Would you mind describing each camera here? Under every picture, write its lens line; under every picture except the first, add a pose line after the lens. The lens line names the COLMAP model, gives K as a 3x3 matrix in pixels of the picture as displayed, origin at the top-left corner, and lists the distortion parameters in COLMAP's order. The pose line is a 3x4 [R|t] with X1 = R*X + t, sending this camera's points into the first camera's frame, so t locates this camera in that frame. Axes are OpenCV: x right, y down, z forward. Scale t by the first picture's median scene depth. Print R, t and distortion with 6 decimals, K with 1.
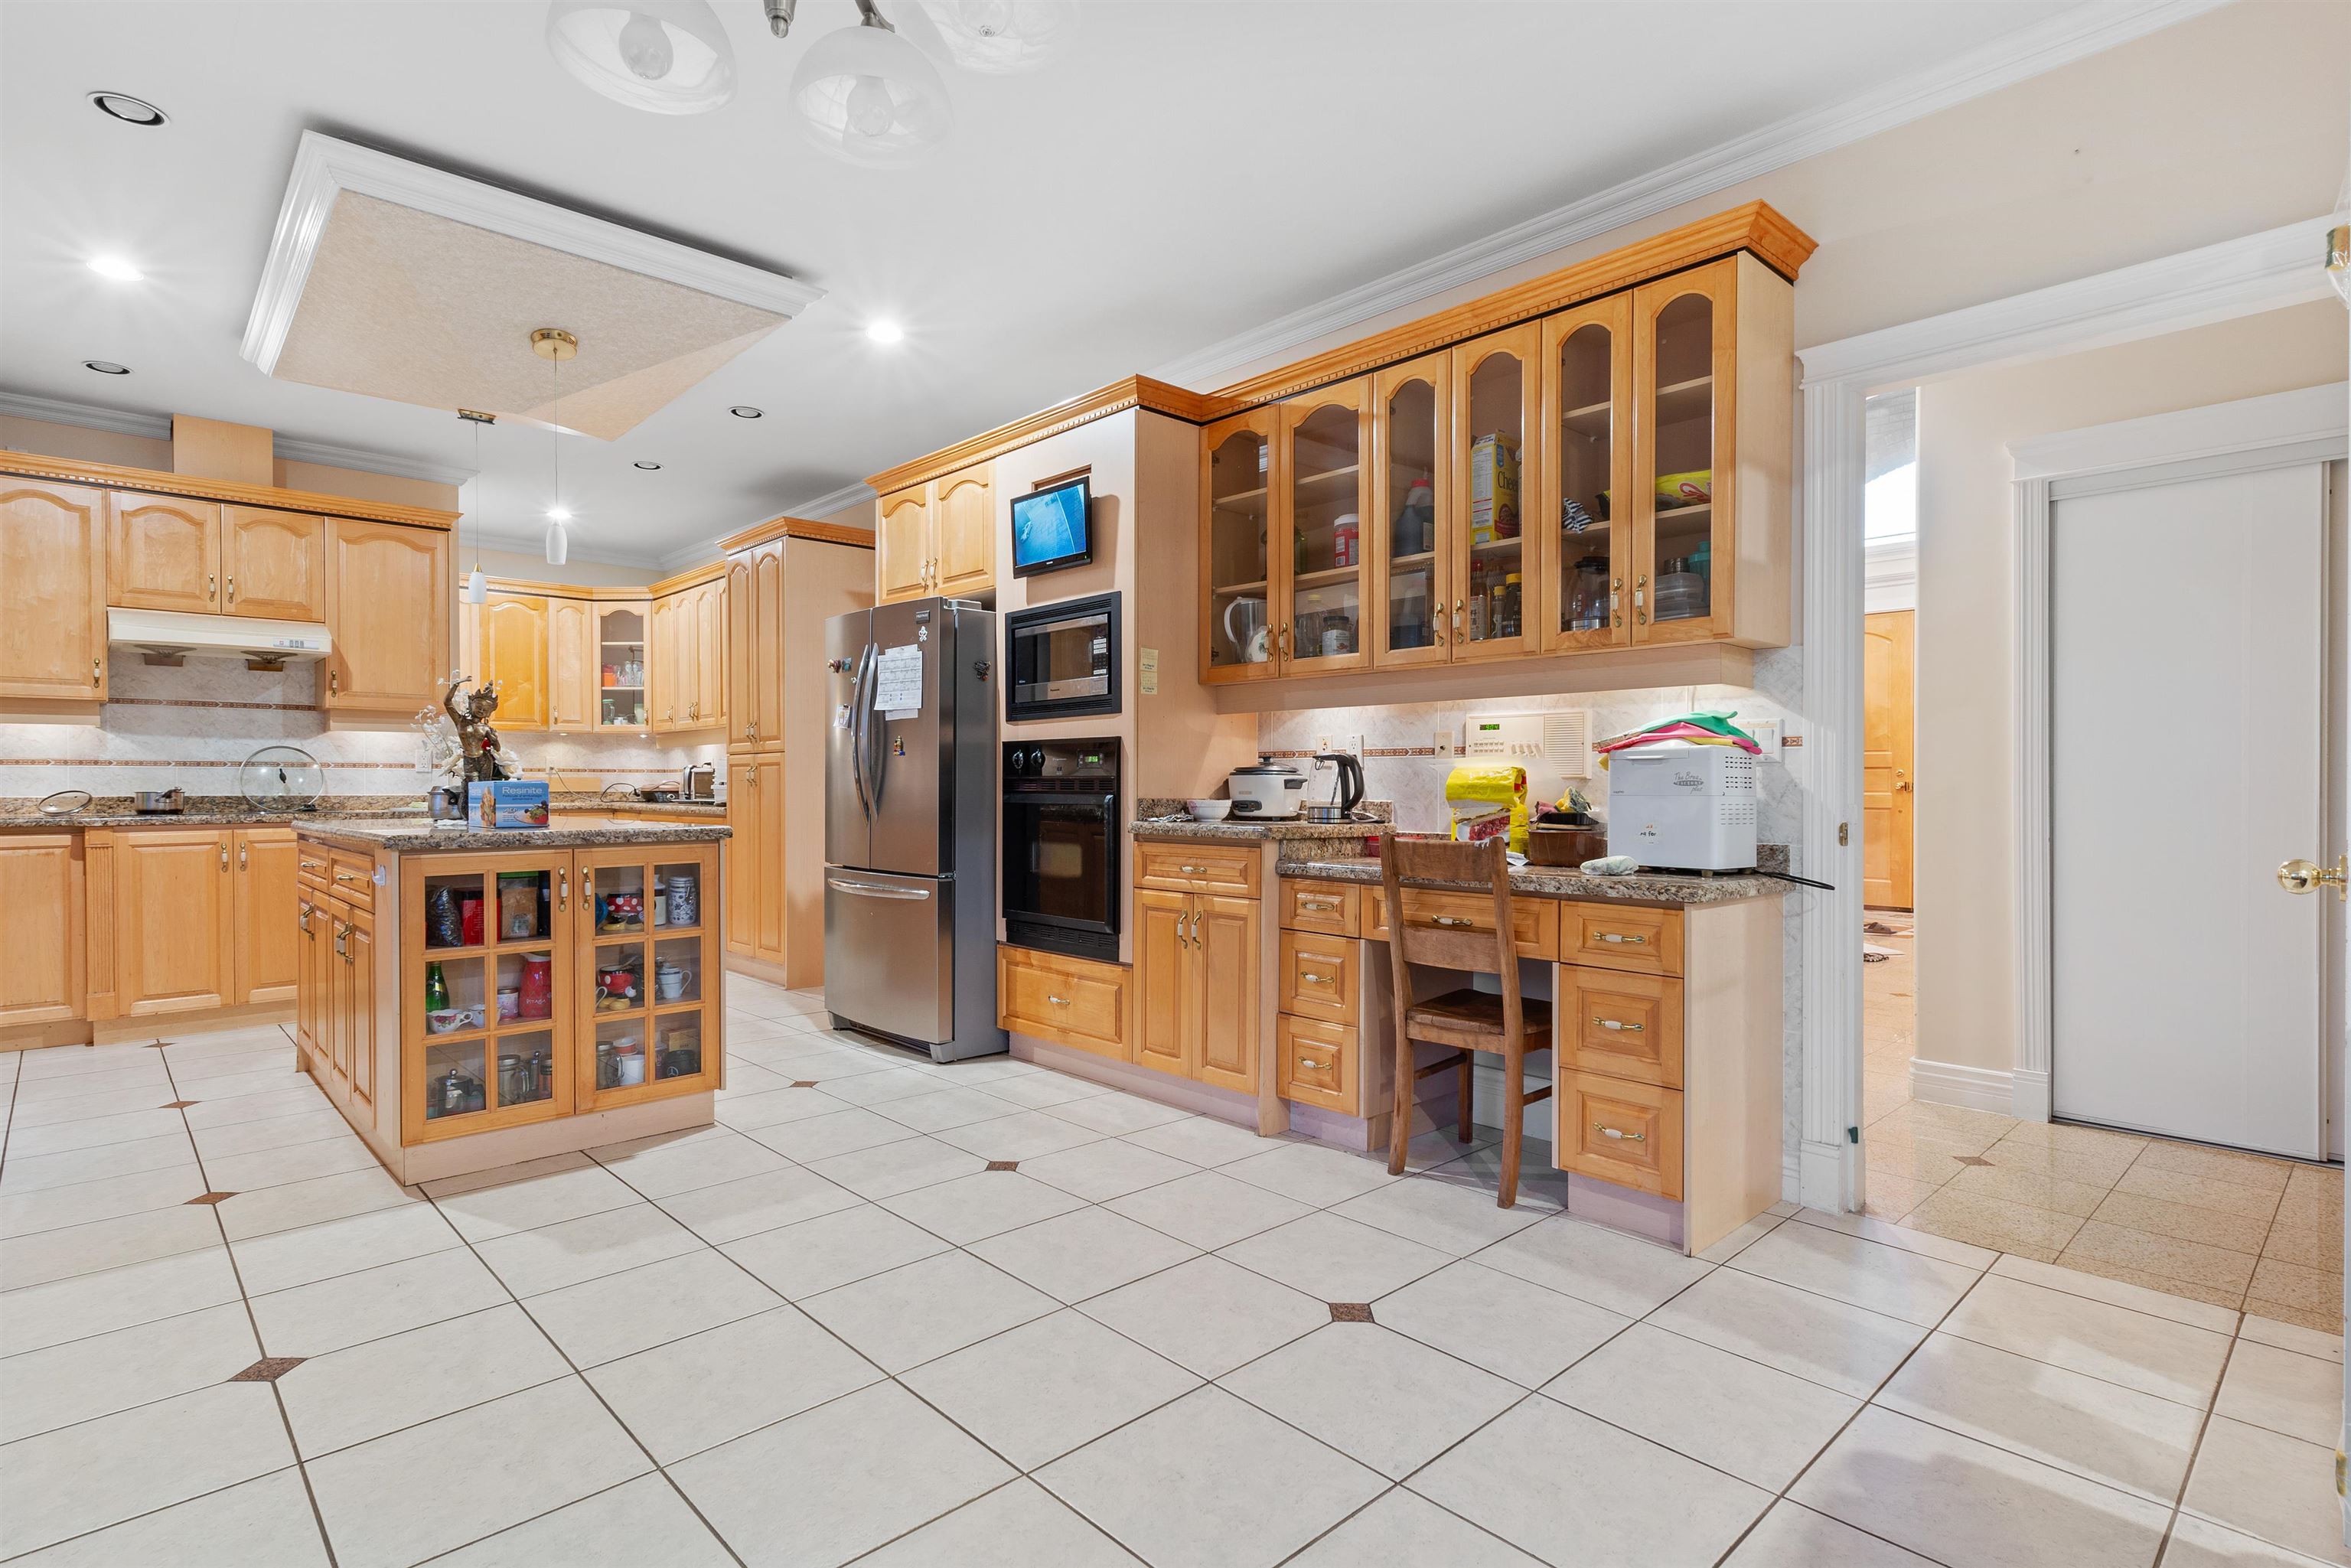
lens RADIAL K [[1141.1, 0, 1180.9], [0, 1141.1, 789.2], [0, 0, 1]] dist [0.003727, -0.001619]
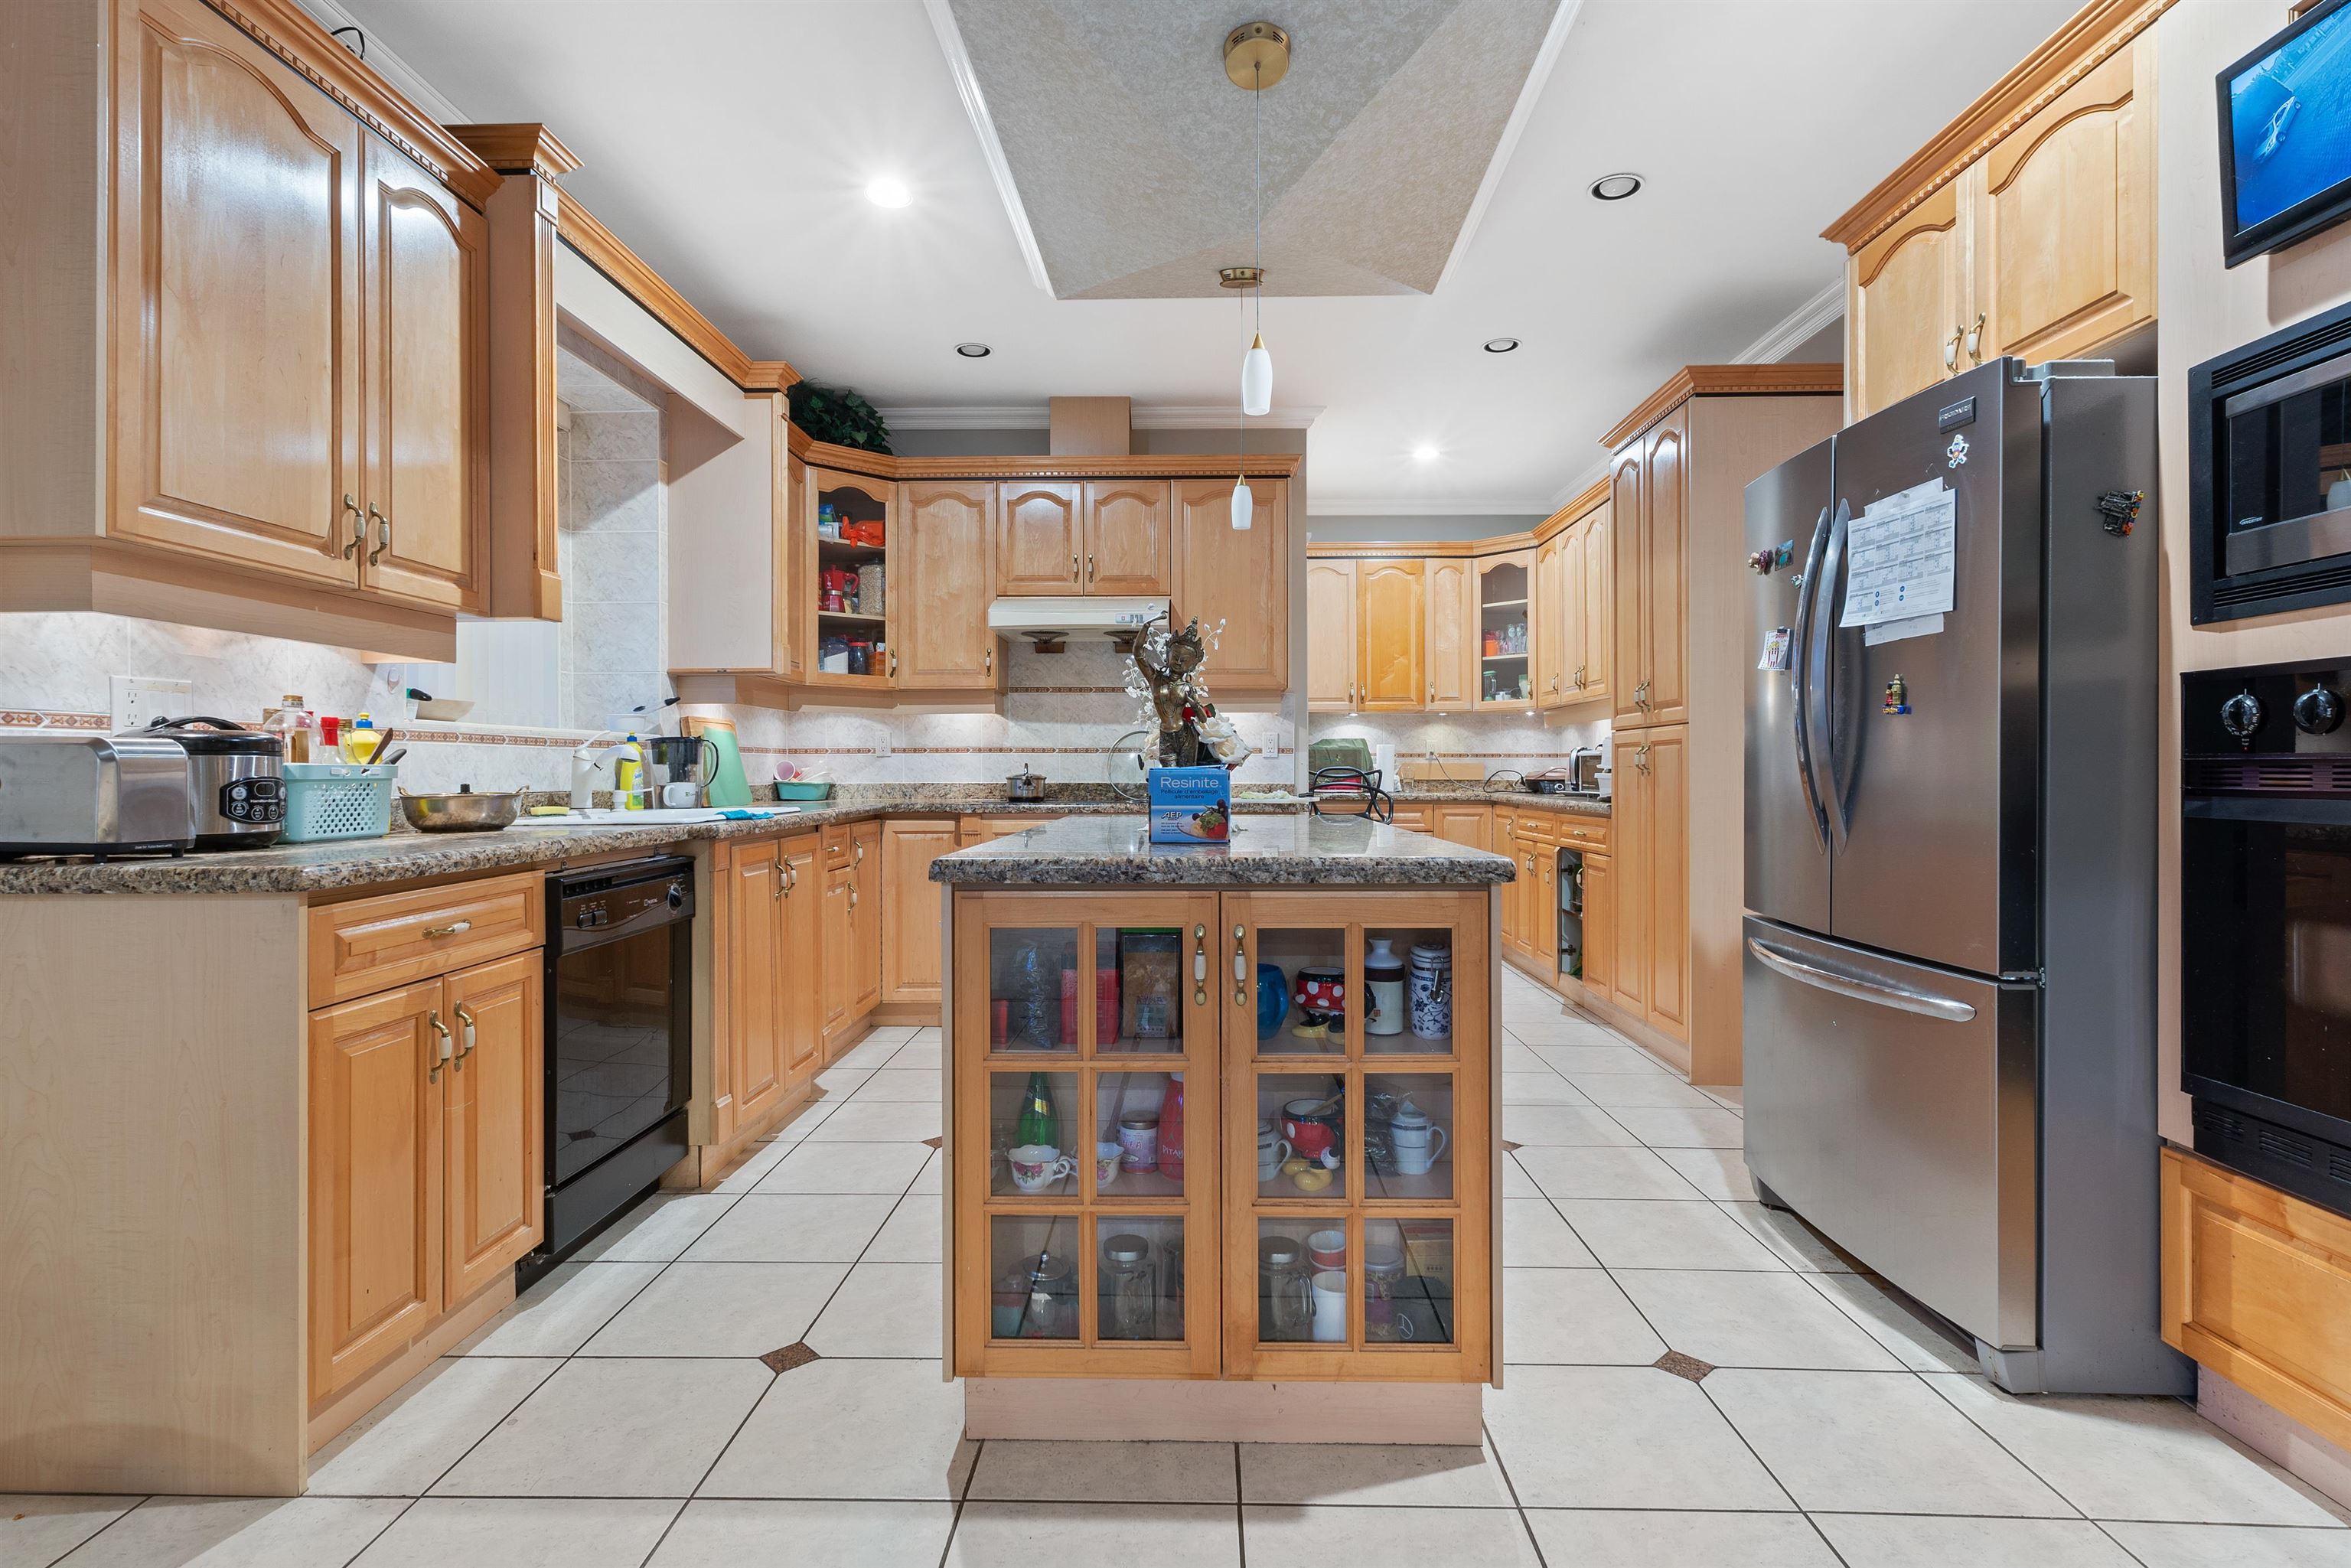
lens RADIAL K [[1141.1, 0, 1166.6], [0, 1141.1, 770.1], [0, 0, 1]] dist [0.003727, -0.001619]
pose [[0.699794, 0.000672, -0.714344, -0.116099], [-0.004112, 0.999987, -0.003087, -0.002727], [0.714333, 0.005097, 0.699787, 0.433782]]
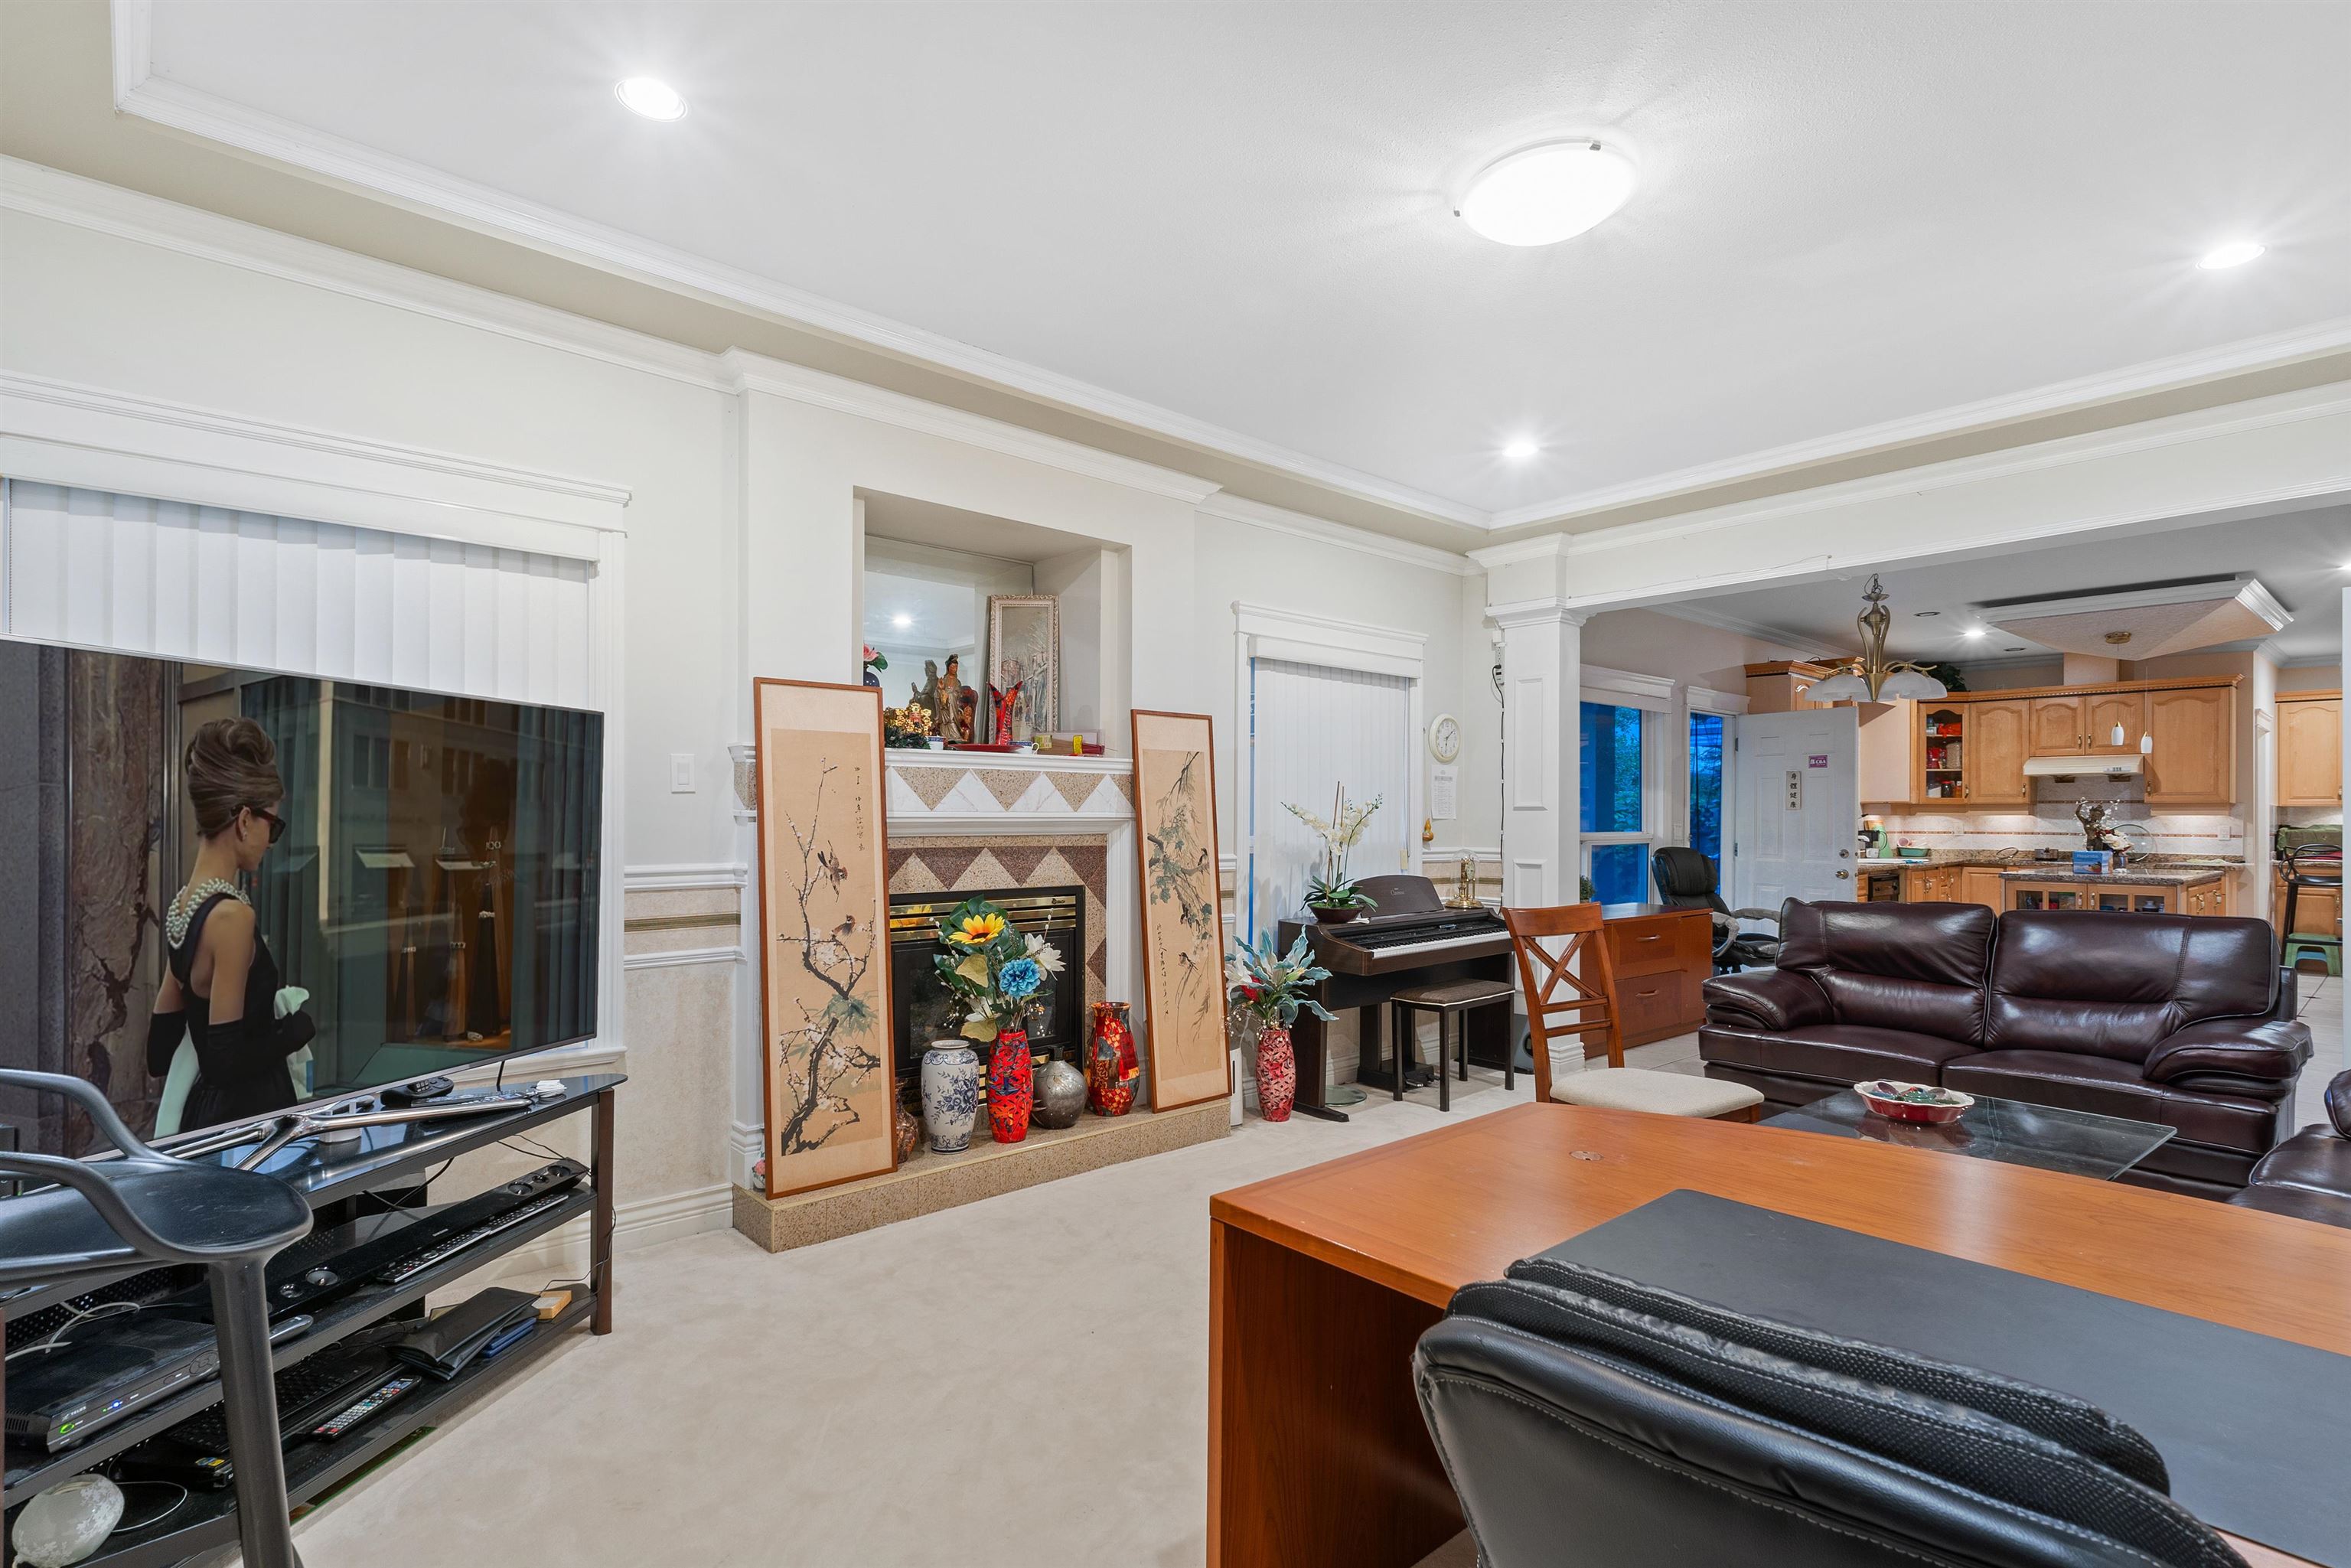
lens RADIAL K [[1141.1, 0, 1160.4], [0, 1141.1, 806.2], [0, 0, 1]] dist [0.003727, -0.001619]
pose [[-0.037425, -0.007716, -0.999270, 1.265506], [-0.012430, 0.999896, -0.007255, -0.042856], [0.999222, 0.012150, -0.037517, -0.516576]]
